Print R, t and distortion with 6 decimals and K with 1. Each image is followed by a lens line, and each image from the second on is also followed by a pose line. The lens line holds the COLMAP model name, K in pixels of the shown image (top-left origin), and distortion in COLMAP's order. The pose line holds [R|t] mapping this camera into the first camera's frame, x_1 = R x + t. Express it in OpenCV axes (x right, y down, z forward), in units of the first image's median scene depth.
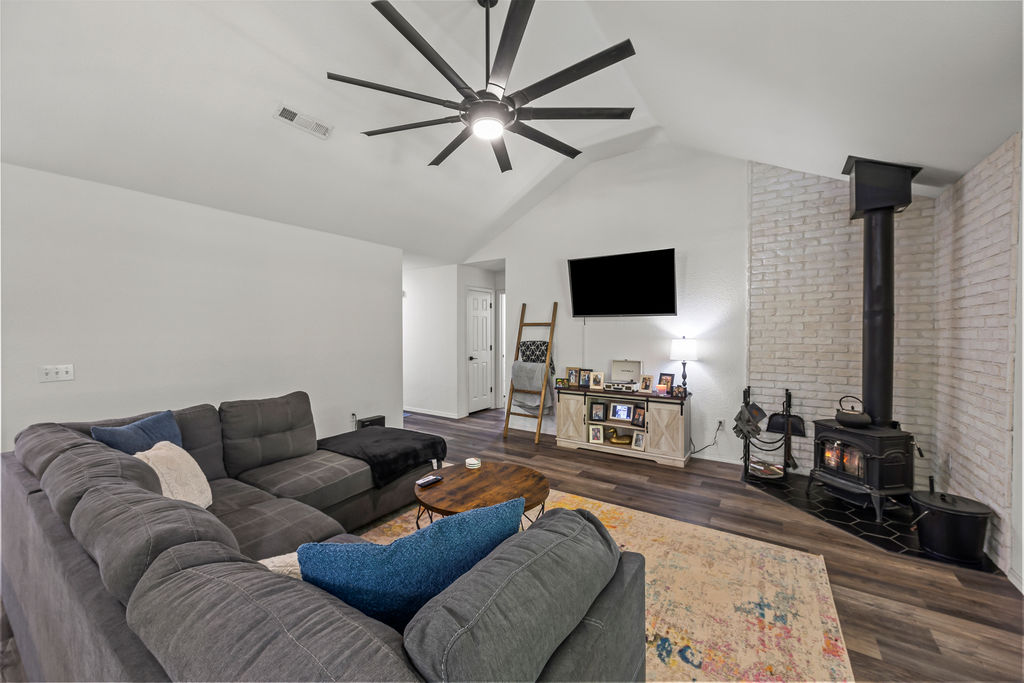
lens RADIAL K [[415.0, 0, 513.8], [0, 415.0, 340.2], [0, 0, 1]] dist [0.014025, 0.000425]
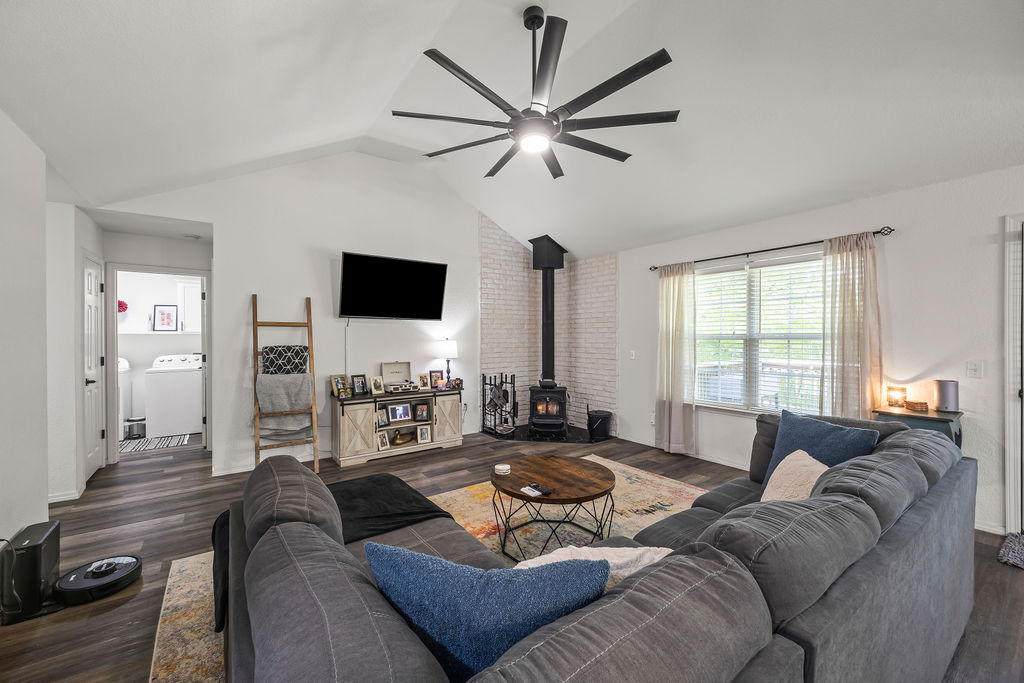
lens RADIAL K [[415.0, 0, 514.2], [0, 415.0, 337.1], [0, 0, 1]] dist [0.014025, 0.000425]
pose [[0.308386, -0.004275, 0.951252, -0.674273], [0.015603, 0.999878, -0.000564, -0.008648], [-0.951133, 0.015016, 0.308415, 0.444315]]
